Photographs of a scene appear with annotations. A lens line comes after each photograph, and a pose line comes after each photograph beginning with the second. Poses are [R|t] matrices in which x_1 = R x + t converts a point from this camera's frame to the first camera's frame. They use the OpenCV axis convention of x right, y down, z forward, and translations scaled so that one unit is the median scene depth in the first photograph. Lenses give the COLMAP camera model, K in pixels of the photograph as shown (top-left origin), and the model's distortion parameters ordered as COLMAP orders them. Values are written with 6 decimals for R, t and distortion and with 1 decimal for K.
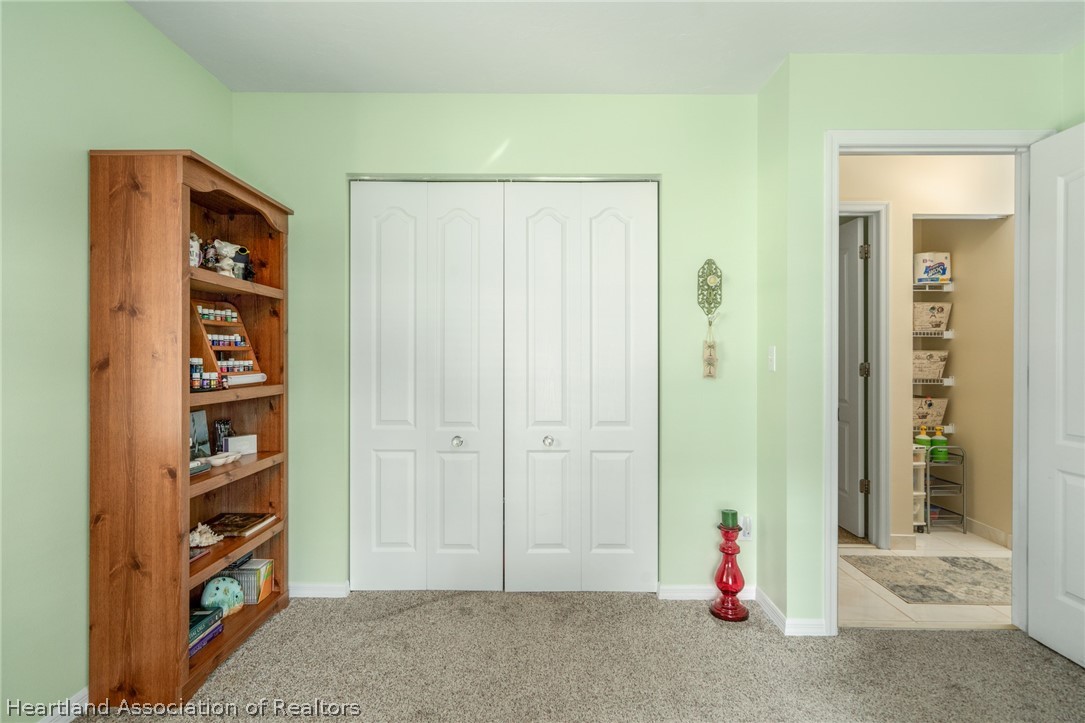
lens RADIAL K [[569.9, 0, 537.4], [0, 569.9, 351.1], [0, 0, 1]] dist [0.002197, 0.001935]
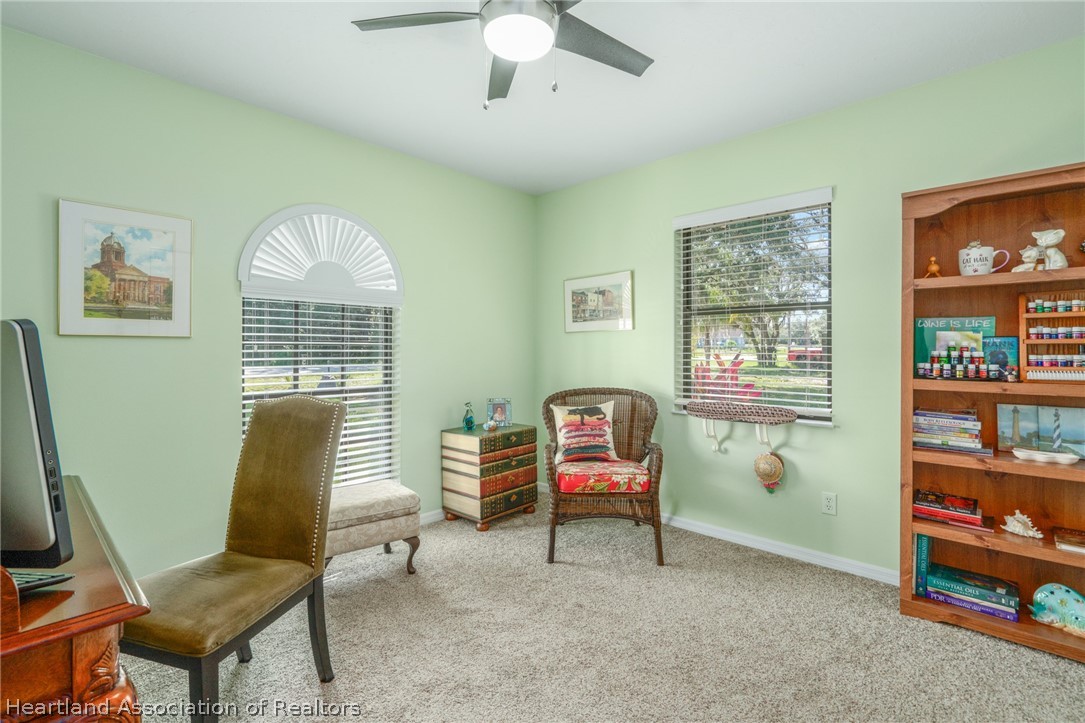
lens RADIAL K [[492.6, 0, 538.3], [0, 492.6, 361.0], [0, 0, 1]] dist [-0.000985, 0.000775]
pose [[-0.675110, 0.011506, -0.737627, 0.639440], [-0.000047, 0.999878, 0.015640, 0.015204], [0.737717, 0.010594, -0.675027, 0.937811]]
